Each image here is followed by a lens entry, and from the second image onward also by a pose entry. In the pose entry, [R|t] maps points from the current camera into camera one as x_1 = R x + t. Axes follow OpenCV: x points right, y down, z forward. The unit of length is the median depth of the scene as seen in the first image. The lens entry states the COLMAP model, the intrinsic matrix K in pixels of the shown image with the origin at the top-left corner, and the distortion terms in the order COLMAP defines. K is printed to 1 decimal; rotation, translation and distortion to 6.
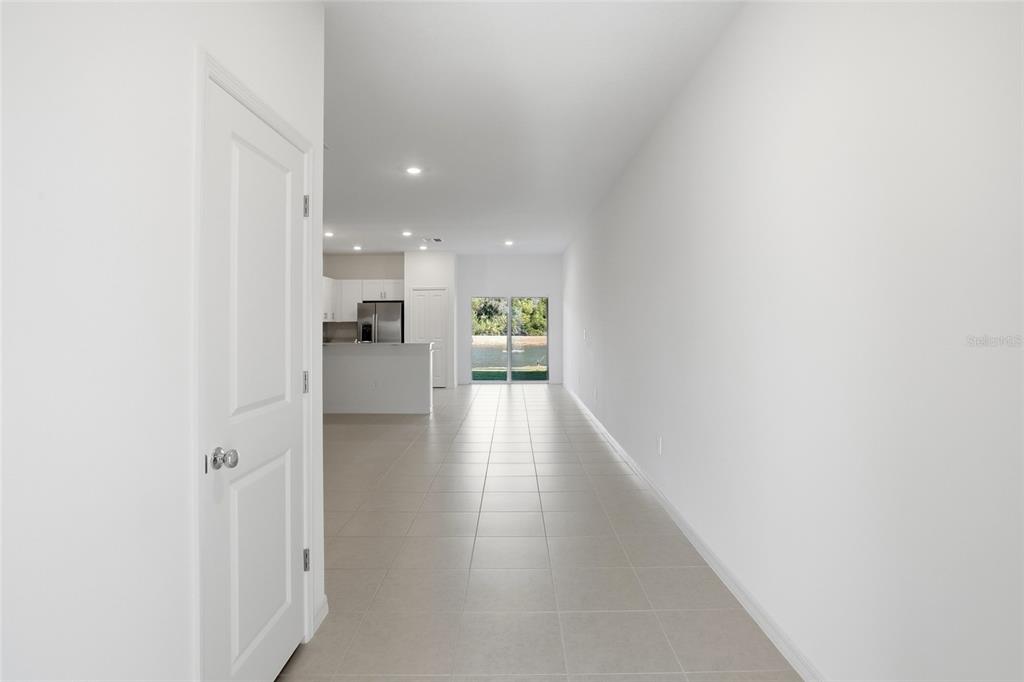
lens RADIAL K [[522.5, 0, 512.0], [0, 522.5, 341.0], [0, 0, 1]] dist [-0.002851, -0.000122]
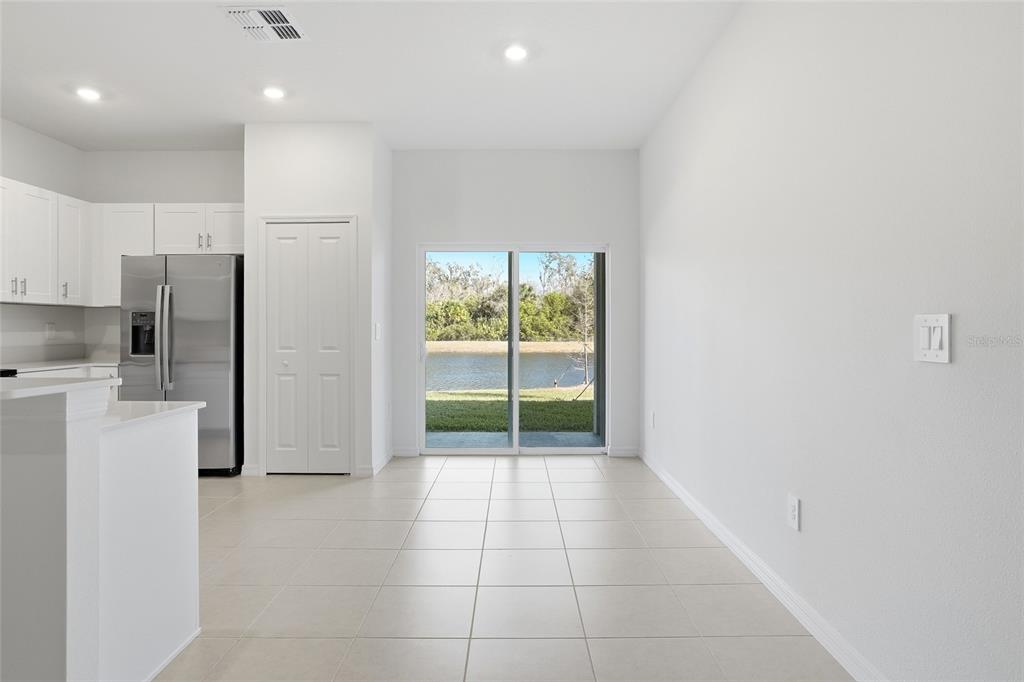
lens RADIAL K [[590.2, 0, 515.3], [0, 590.2, 327.8], [0, 0, 1]] dist [0.001231, -0.000151]
pose [[0.999994, 0.001048, 0.003251, -0.005442], [-0.000941, 0.999468, -0.032602, -0.005397], [-0.003283, 0.032599, 0.999463, 0.535798]]
